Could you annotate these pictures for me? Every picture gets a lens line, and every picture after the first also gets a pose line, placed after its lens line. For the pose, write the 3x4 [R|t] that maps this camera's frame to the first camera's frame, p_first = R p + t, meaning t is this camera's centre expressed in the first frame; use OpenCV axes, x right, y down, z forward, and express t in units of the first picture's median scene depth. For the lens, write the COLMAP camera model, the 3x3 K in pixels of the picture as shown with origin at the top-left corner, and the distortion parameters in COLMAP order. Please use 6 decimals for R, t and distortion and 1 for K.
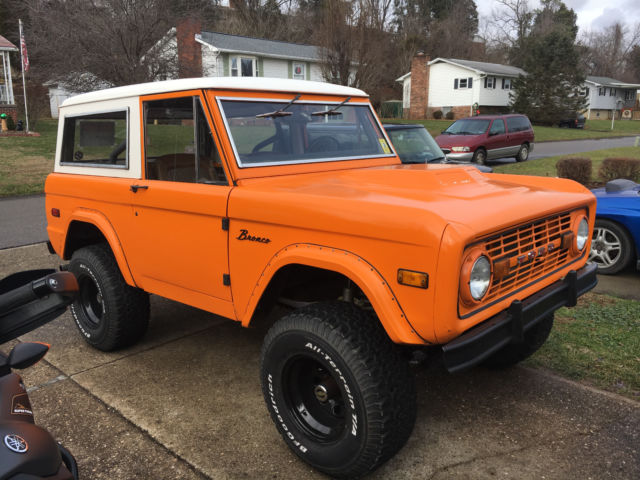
lens RADIAL K [[540.4, 0, 320.3], [0, 540.4, 238.7], [0, 0, 1]] dist [-0.003401, -0.000076]
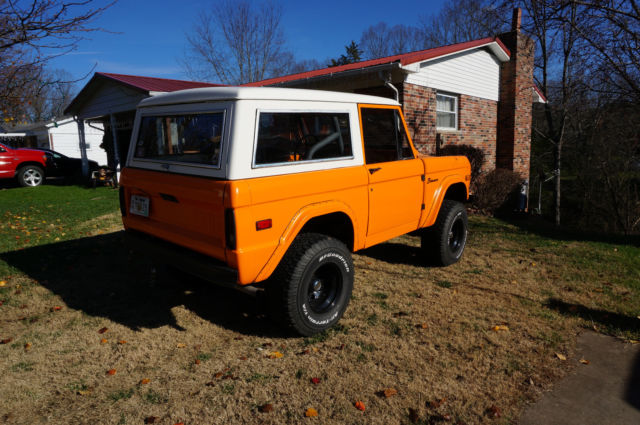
lens RADIAL K [[419.7, 0, 319.4], [0, 419.7, 214.3], [0, 0, 1]] dist [-0.037376, 0.018554]
pose [[-0.049631, -0.179361, 0.982531, -1.402686], [0.183275, 0.965403, 0.185493, -0.209253], [-0.981808, 0.189279, -0.015042, 1.162009]]
